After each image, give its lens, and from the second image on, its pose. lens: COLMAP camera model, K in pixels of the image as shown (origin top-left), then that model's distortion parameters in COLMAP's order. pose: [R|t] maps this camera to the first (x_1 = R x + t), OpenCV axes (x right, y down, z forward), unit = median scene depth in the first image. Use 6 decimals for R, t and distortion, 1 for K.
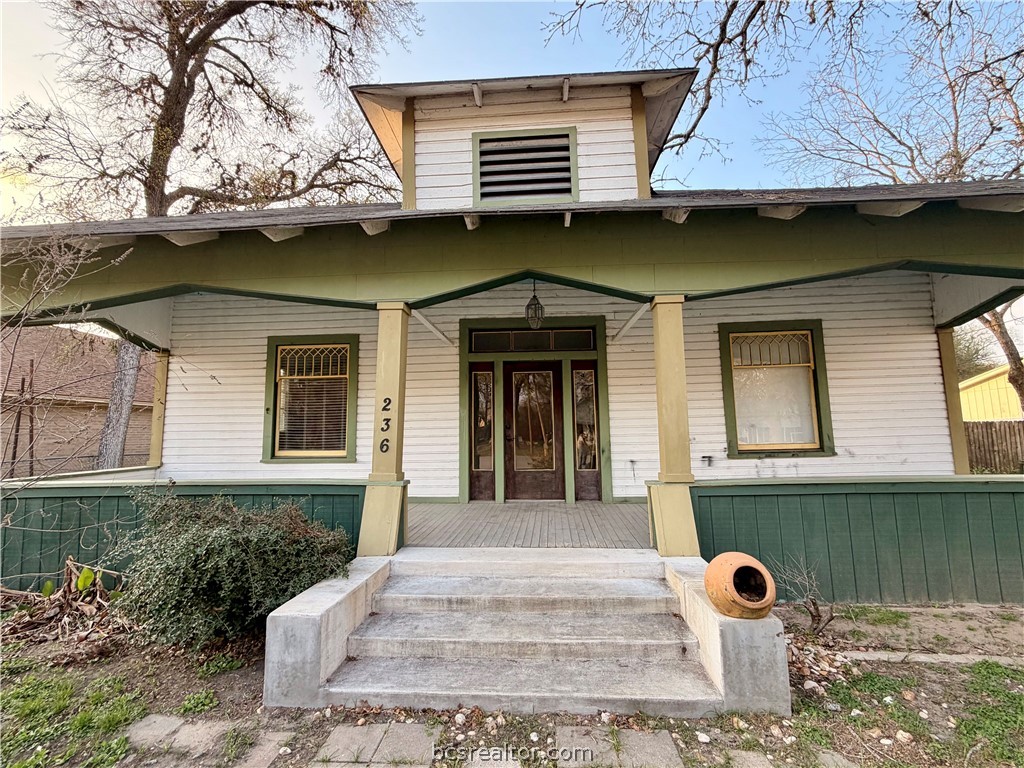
lens RADIAL K [[442.3, 0, 513.9], [0, 442.3, 385.0], [0, 0, 1]] dist [0.002147, -0.000298]
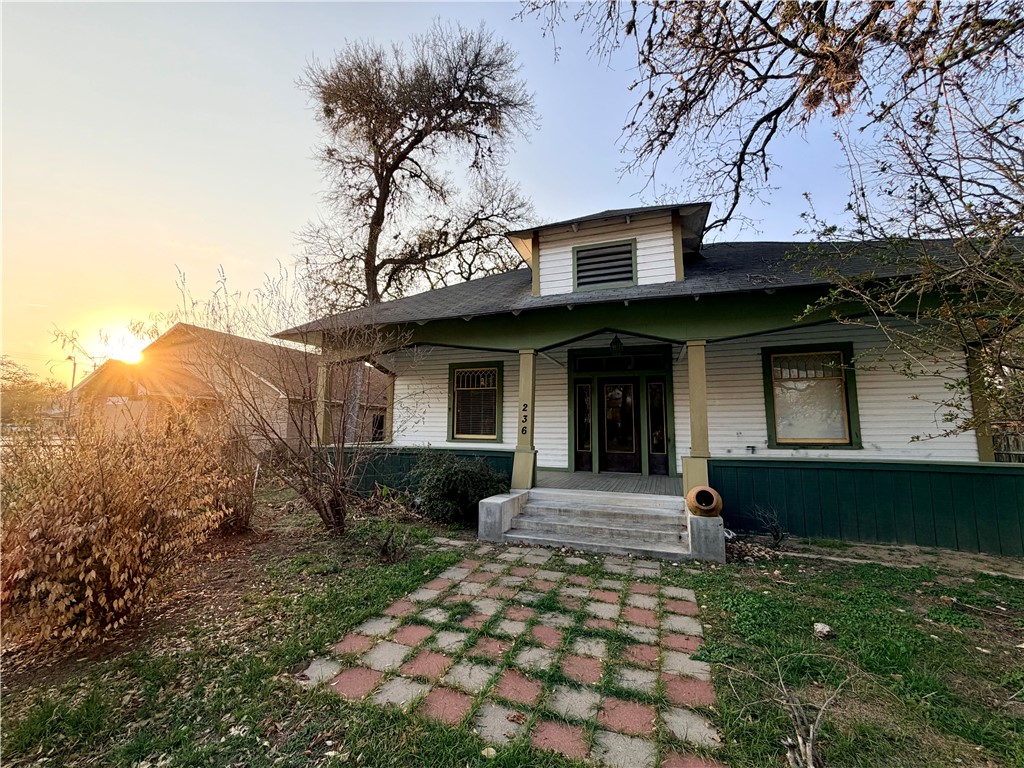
lens RADIAL K [[409.8, 0, 509.3], [0, 409.8, 386.6], [0, 0, 1]] dist [0.000118, -0.000323]
pose [[0.961041, -0.006602, -0.276327, 0.079249], [0.007477, 0.999970, 0.002114, -0.032234], [0.276305, -0.004098, 0.961061, -0.437634]]
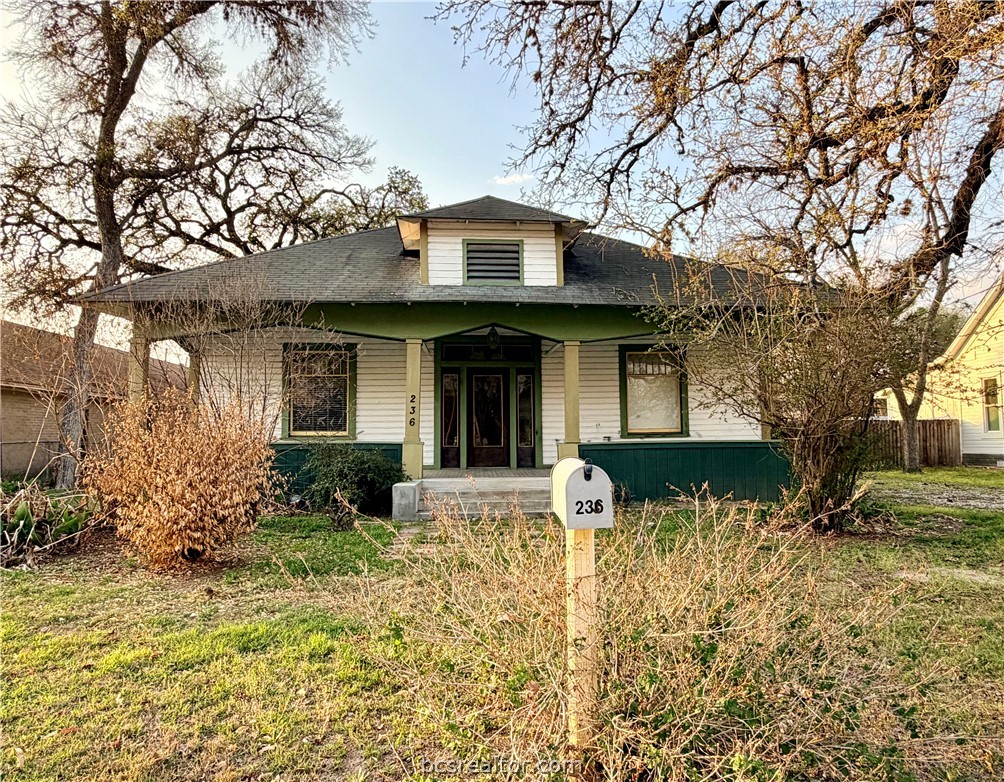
lens RADIAL K [[677.8, 0, 518.2], [0, 677.8, 397.7], [0, 0, 1]] dist [-0.009902, 0.001523]
pose [[0.989235, 0.016094, 0.145448, -0.190234], [-0.022867, 0.998725, 0.045014, -0.064940], [-0.144538, -0.047855, 0.988341, -1.232243]]
